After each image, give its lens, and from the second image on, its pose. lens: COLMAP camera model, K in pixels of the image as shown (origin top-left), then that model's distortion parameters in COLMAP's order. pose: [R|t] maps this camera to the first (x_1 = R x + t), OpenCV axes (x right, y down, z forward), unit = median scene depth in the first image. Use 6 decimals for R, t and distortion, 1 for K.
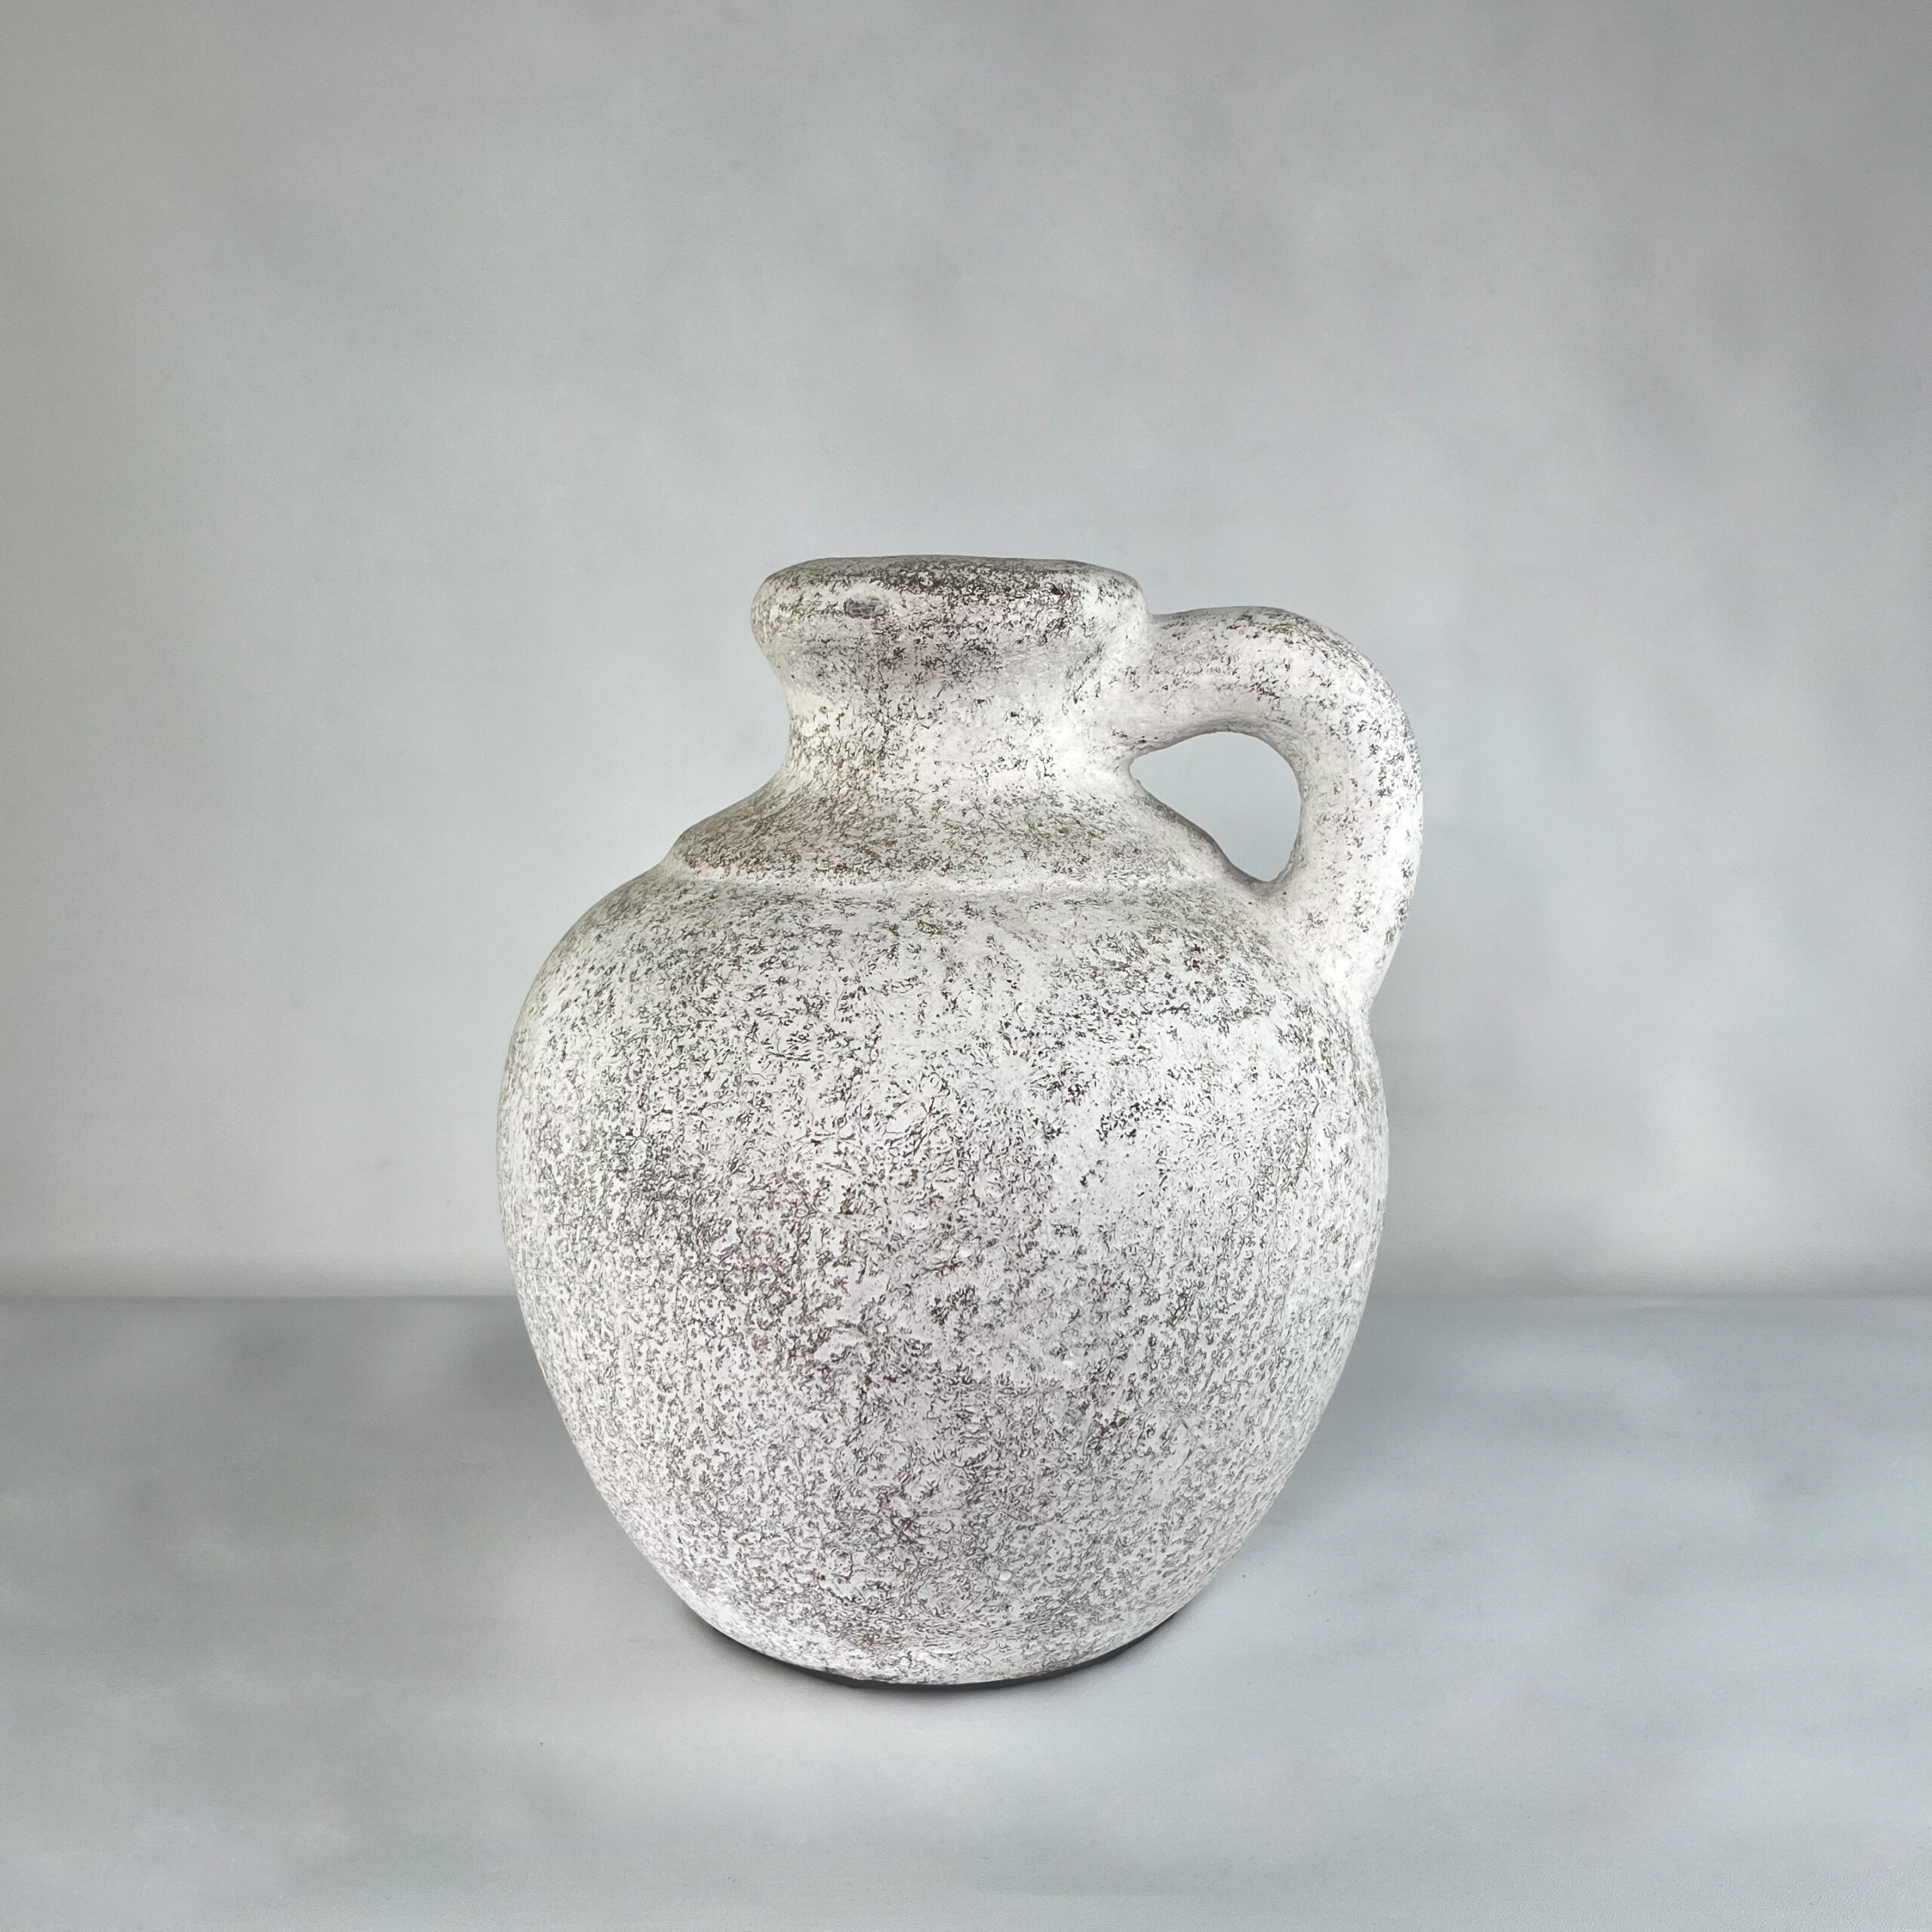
lens RADIAL K [[2073.6, 0, 918.1], [0, 2073.6, 1013.2], [0, 0, 1]] dist [0.133946, -0.005509]
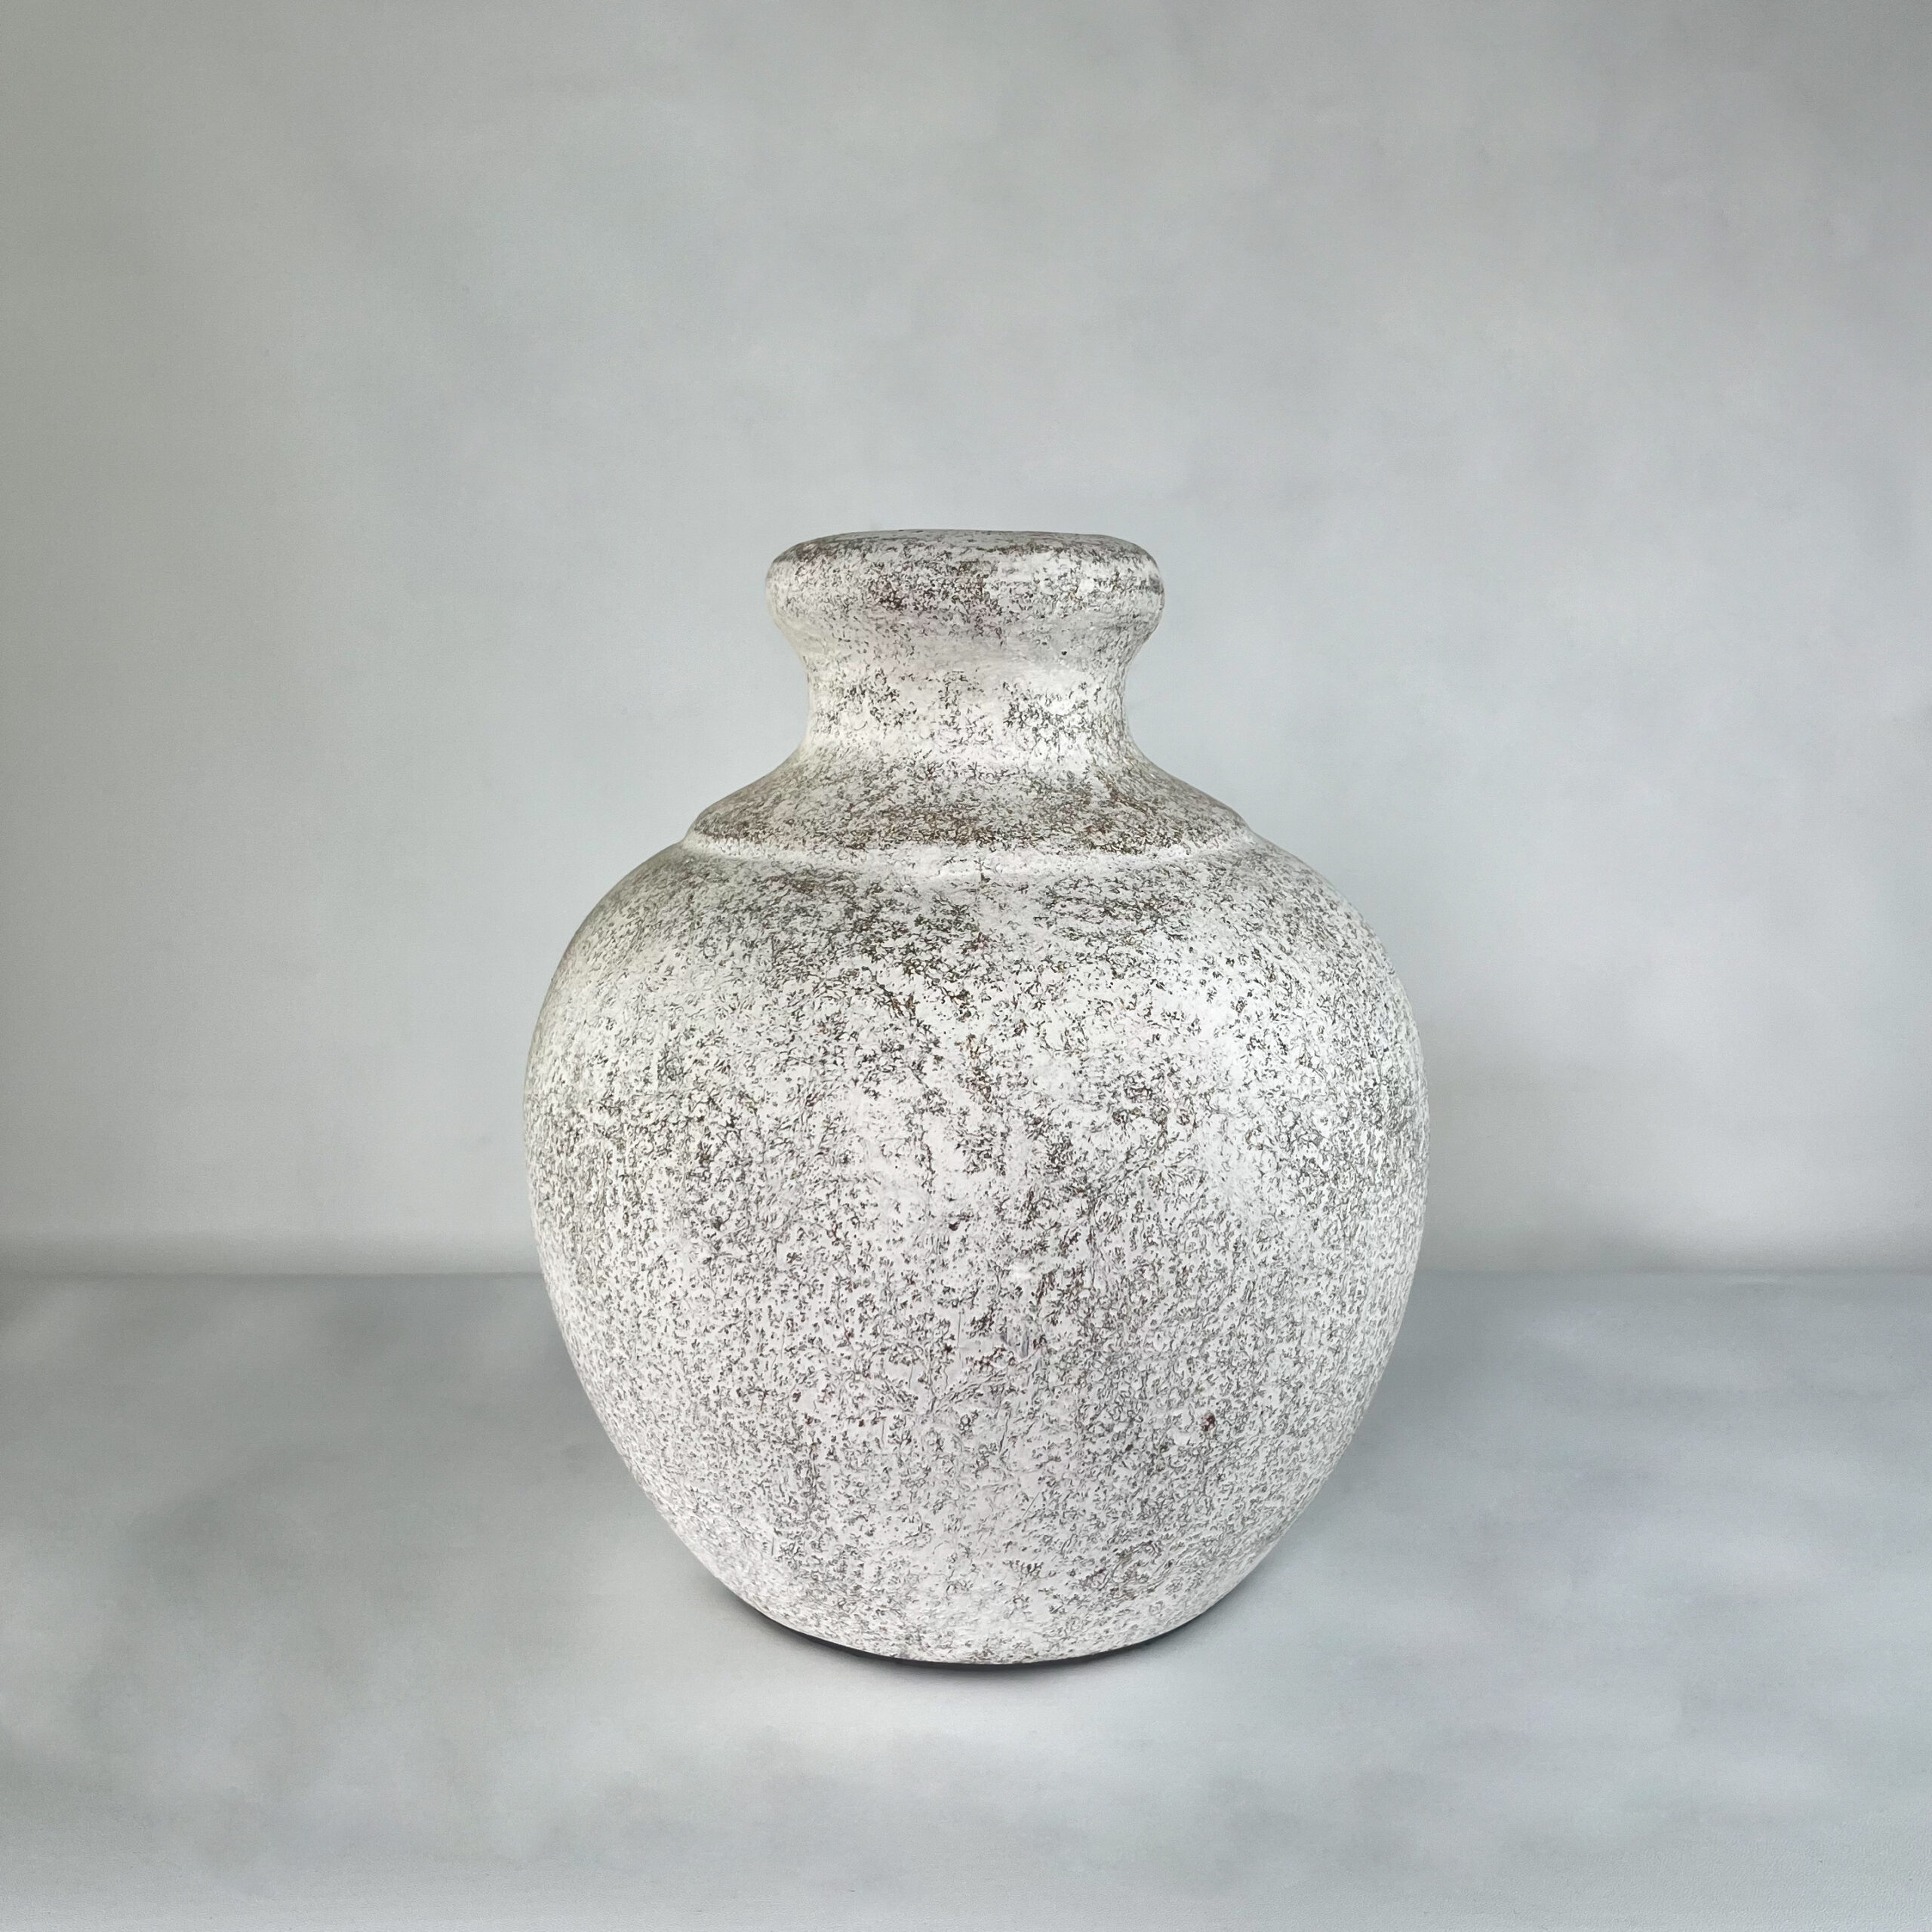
lens RADIAL K [[2085.5, 0, 1006.0], [0, 2085.5, 991.3], [0, 0, 1]] dist [0.134739, -0.007194]
pose [[-0.068772, -0.168056, 0.983376, -1.158254], [0.184564, 0.966551, 0.178088, -0.209397], [-0.980411, 0.193744, -0.035455, 1.215721]]
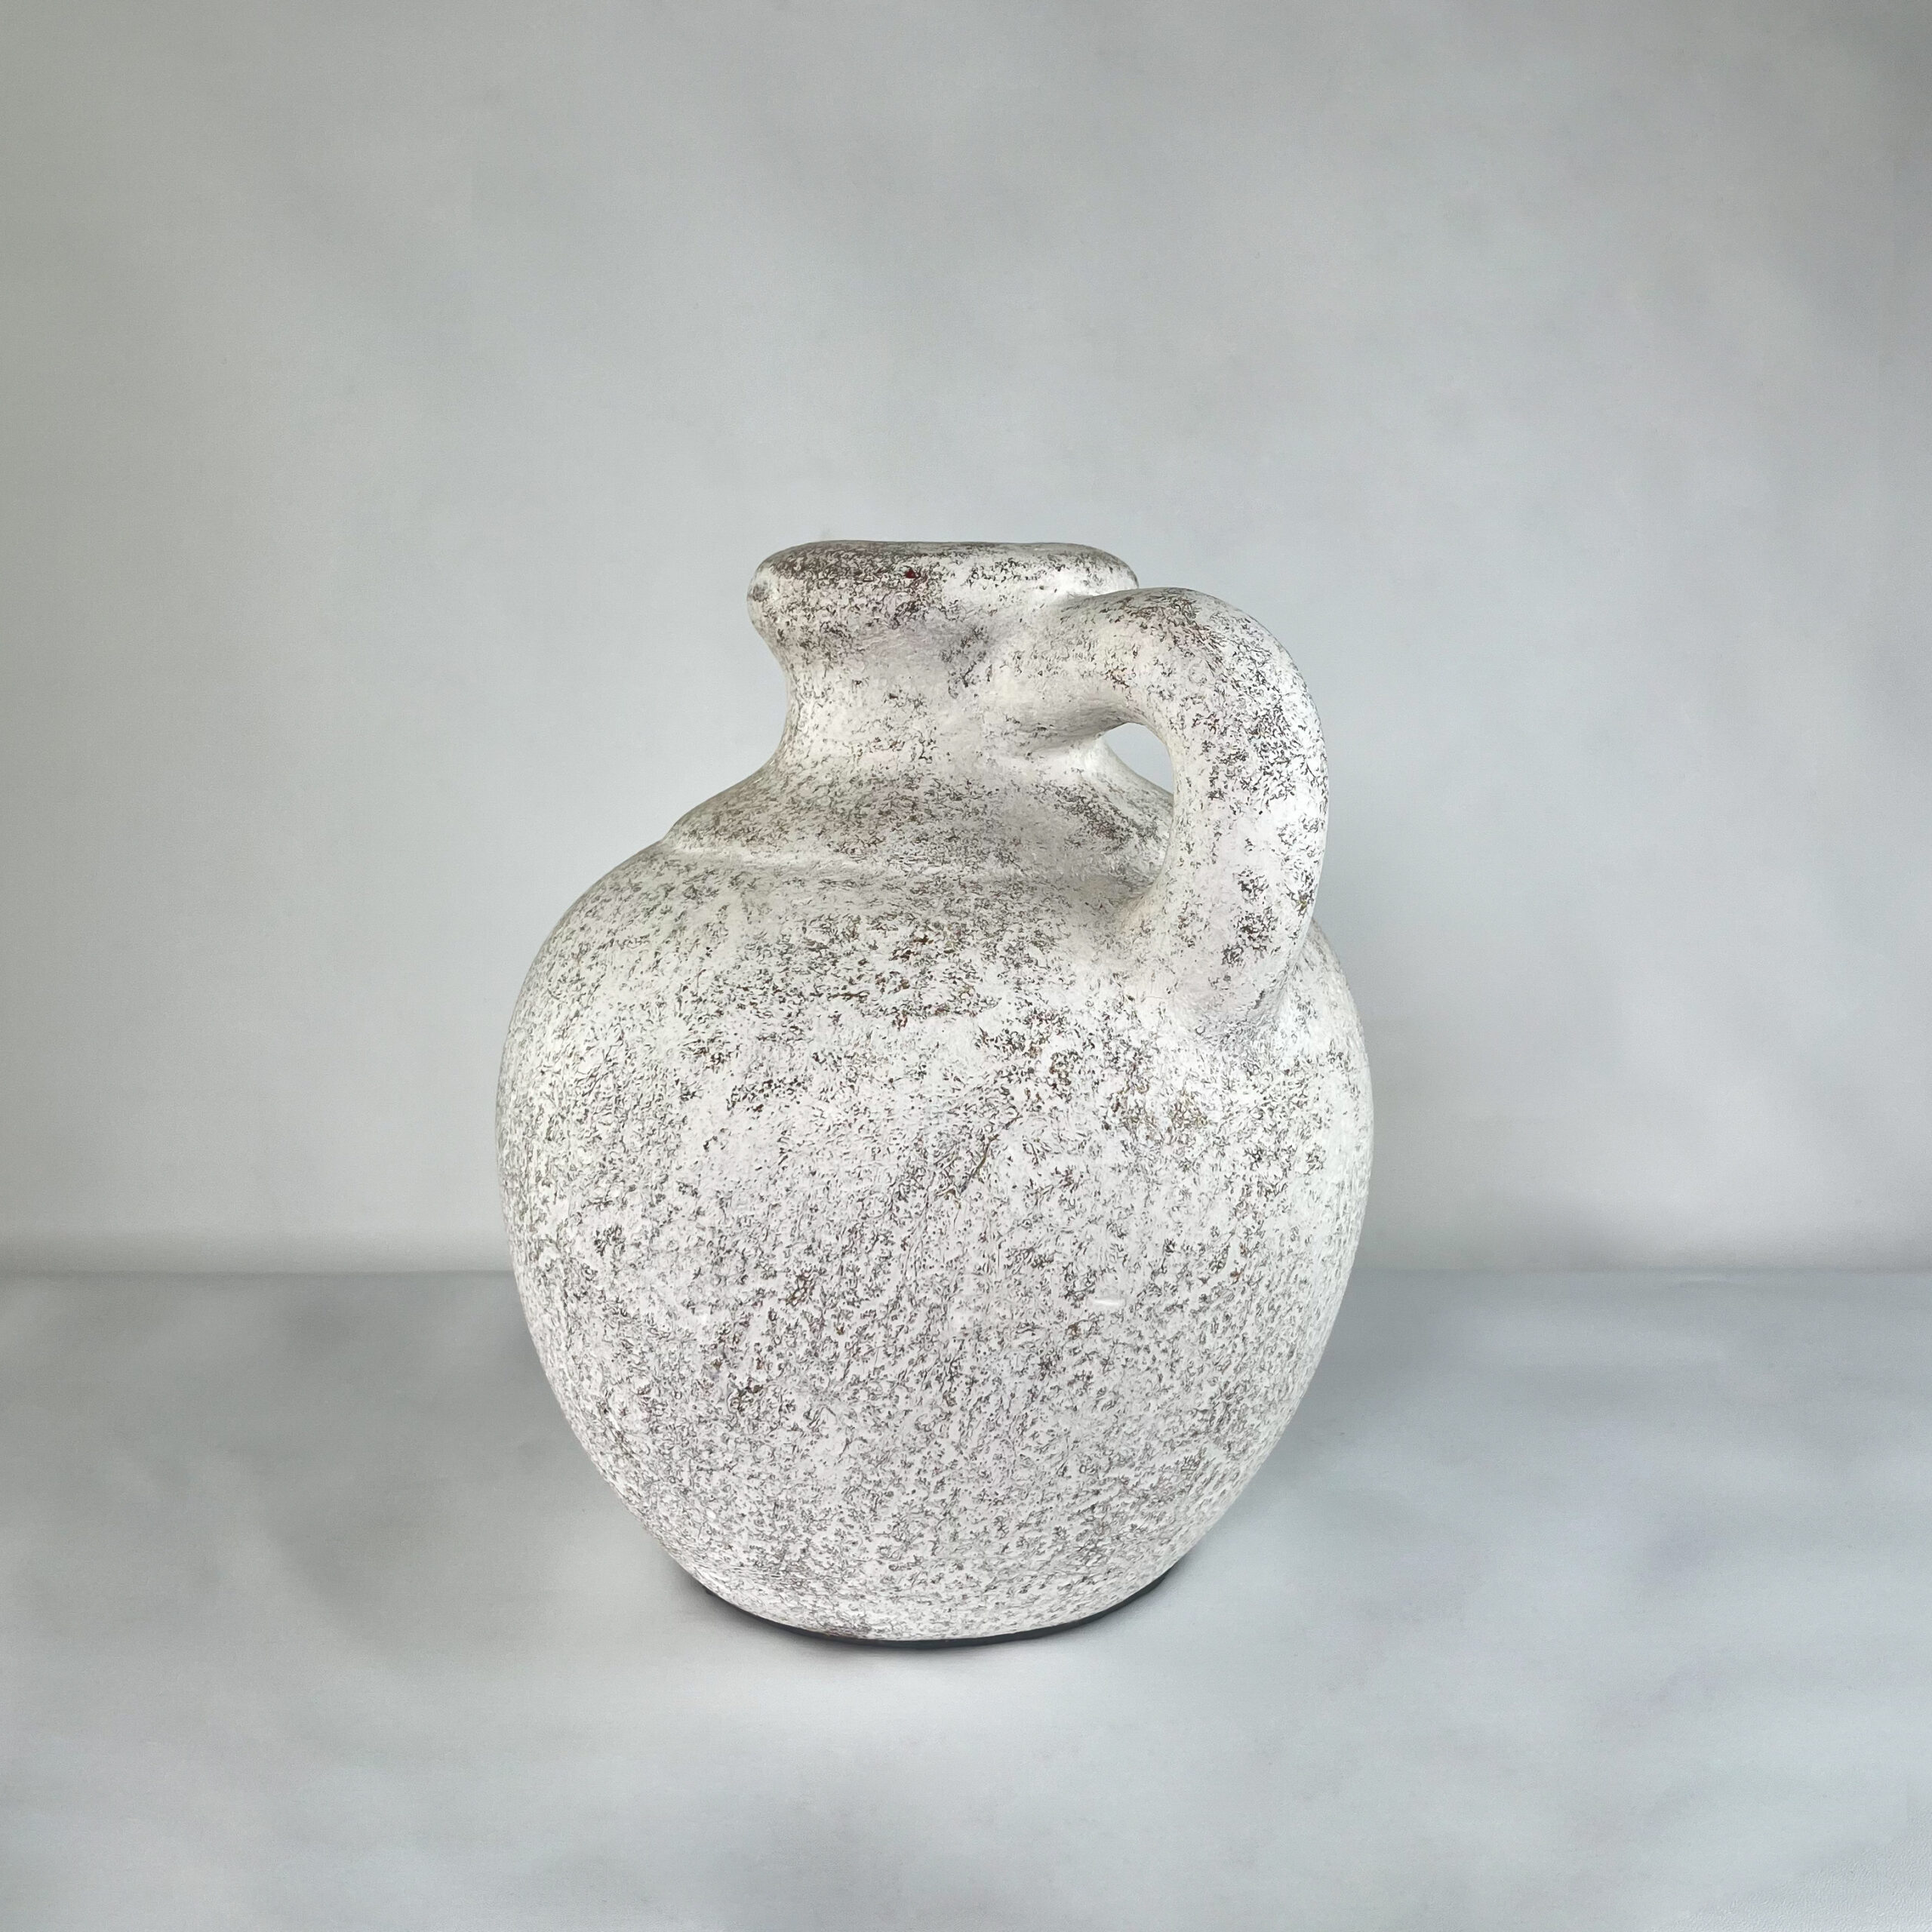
lens RADIAL K [[2068.1, 0, 963.3], [0, 2068.1, 993.0], [0, 0, 1]] dist [0.137330, -0.003020]
pose [[0.765168, 0.116296, -0.633240, 0.791016], [-0.113248, 0.992527, 0.045438, -0.054084], [0.633792, 0.036946, 0.772620, 0.266639]]
